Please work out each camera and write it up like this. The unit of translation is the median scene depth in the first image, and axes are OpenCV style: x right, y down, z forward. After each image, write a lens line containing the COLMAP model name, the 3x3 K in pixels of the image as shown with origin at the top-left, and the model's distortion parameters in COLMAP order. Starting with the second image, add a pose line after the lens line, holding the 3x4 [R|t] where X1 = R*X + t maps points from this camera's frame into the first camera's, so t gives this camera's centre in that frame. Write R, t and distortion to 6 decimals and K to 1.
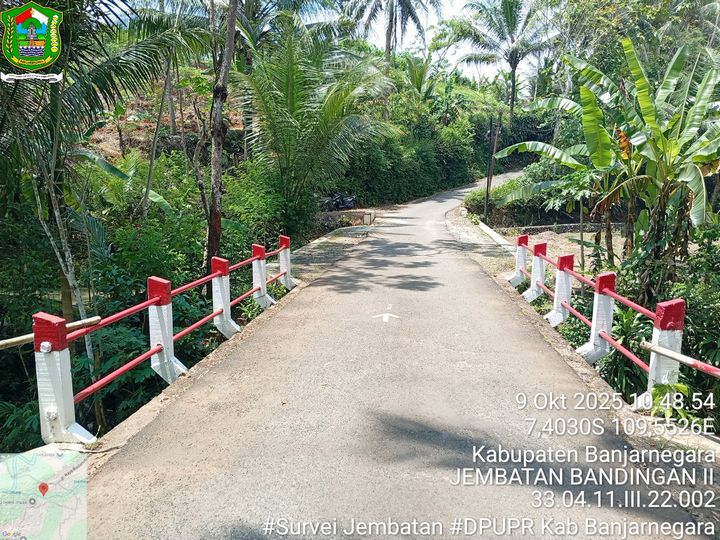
lens RADIAL K [[552.8, 0, 360.0], [0, 552.8, 270.0], [0, 0, 1]] dist [0.092371, -0.188941]
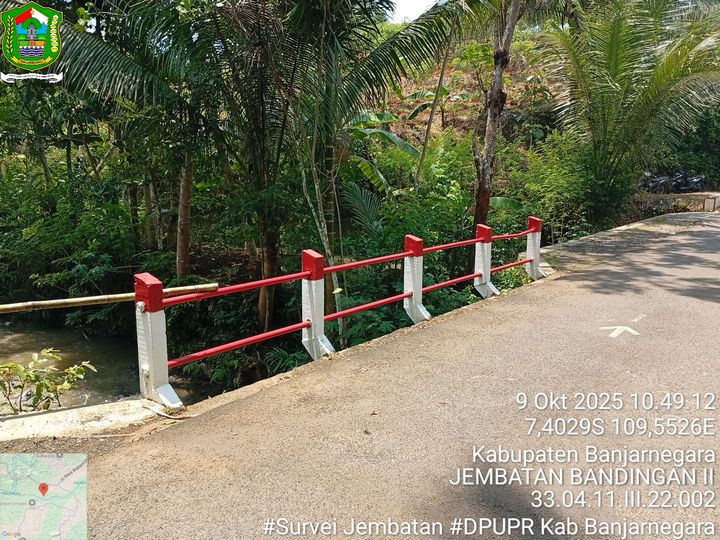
lens RADIAL K [[552.8, 0, 360.0], [0, 552.8, 270.0], [0, 0, 1]] dist [0.092371, -0.188941]
pose [[0.825334, 0.102486, -0.555267, 0.113828], [-0.083321, 0.994730, 0.059751, -0.008516], [0.558464, -0.003049, 0.829523, 0.120973]]
